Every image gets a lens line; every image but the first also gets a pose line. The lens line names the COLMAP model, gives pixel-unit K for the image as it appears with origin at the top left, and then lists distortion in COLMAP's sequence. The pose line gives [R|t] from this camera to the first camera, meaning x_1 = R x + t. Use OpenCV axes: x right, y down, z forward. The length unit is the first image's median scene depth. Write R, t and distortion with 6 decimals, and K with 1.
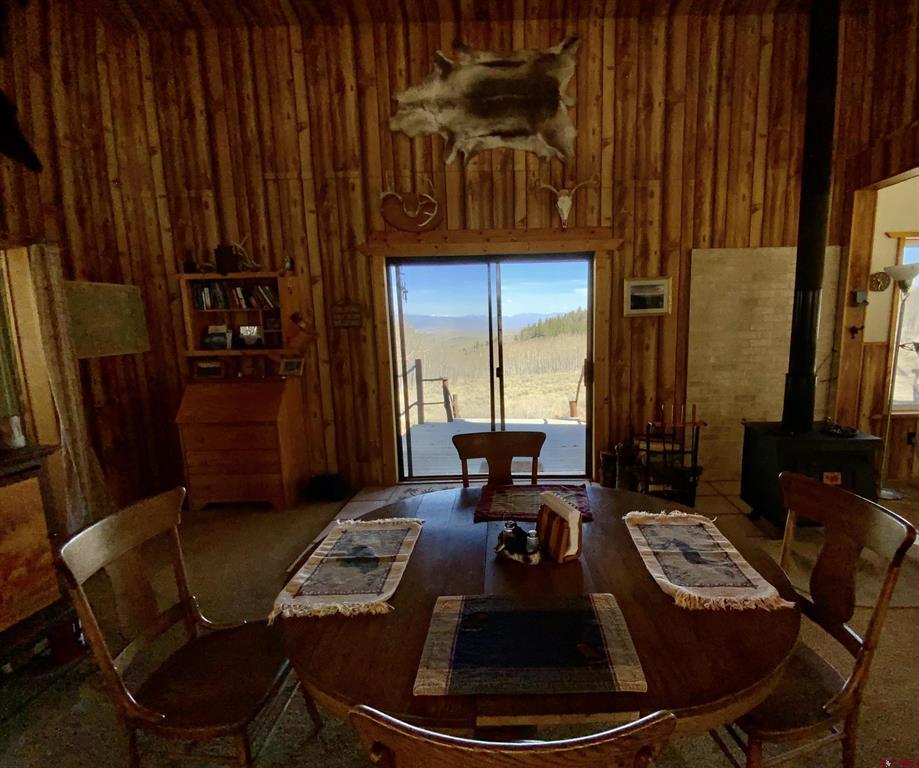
lens RADIAL K [[426.4, 0, 499.0], [0, 426.4, 386.2], [0, 0, 1]] dist [-0.004764, -0.006632]
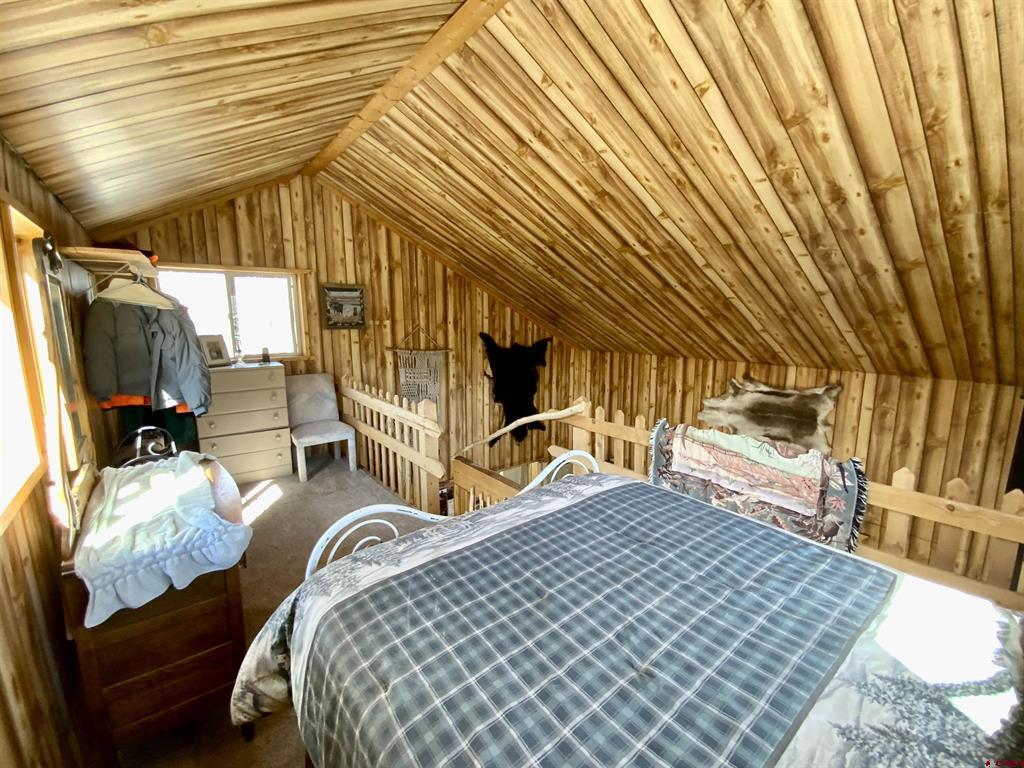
lens RADIAL K [[427.4, 0, 506.4], [0, 427.4, 390.5], [0, 0, 1]] dist [0.001081, -0.004036]
pose [[0.614152, 0.139770, -0.776712, 0.581738], [-0.125073, 0.988991, 0.079074, -0.769840], [0.779214, 0.048583, 0.624873, -0.650225]]
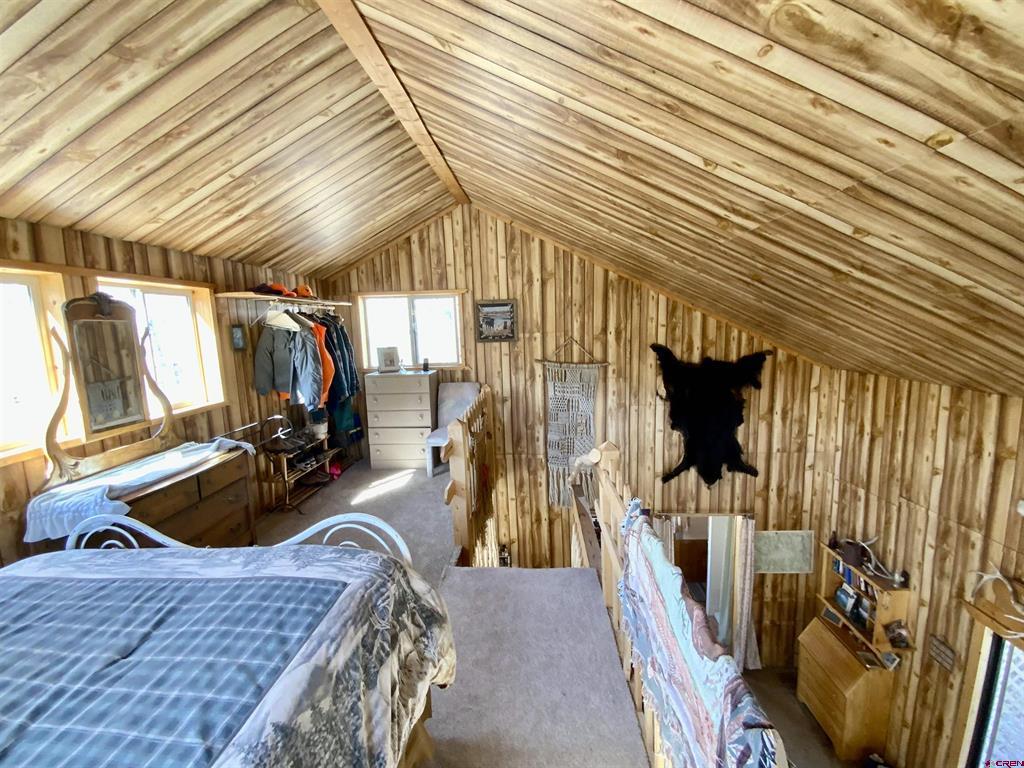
lens RADIAL K [[432.7, 0, 525.8], [0, 432.7, 392.1], [0, 0, 1]] dist [0.020816, -0.002496]
pose [[-0.050058, 0.158894, -0.986026, 0.643074], [-0.124902, 0.978517, 0.164025, -0.886034], [0.990906, 0.131367, -0.029137, 0.003792]]
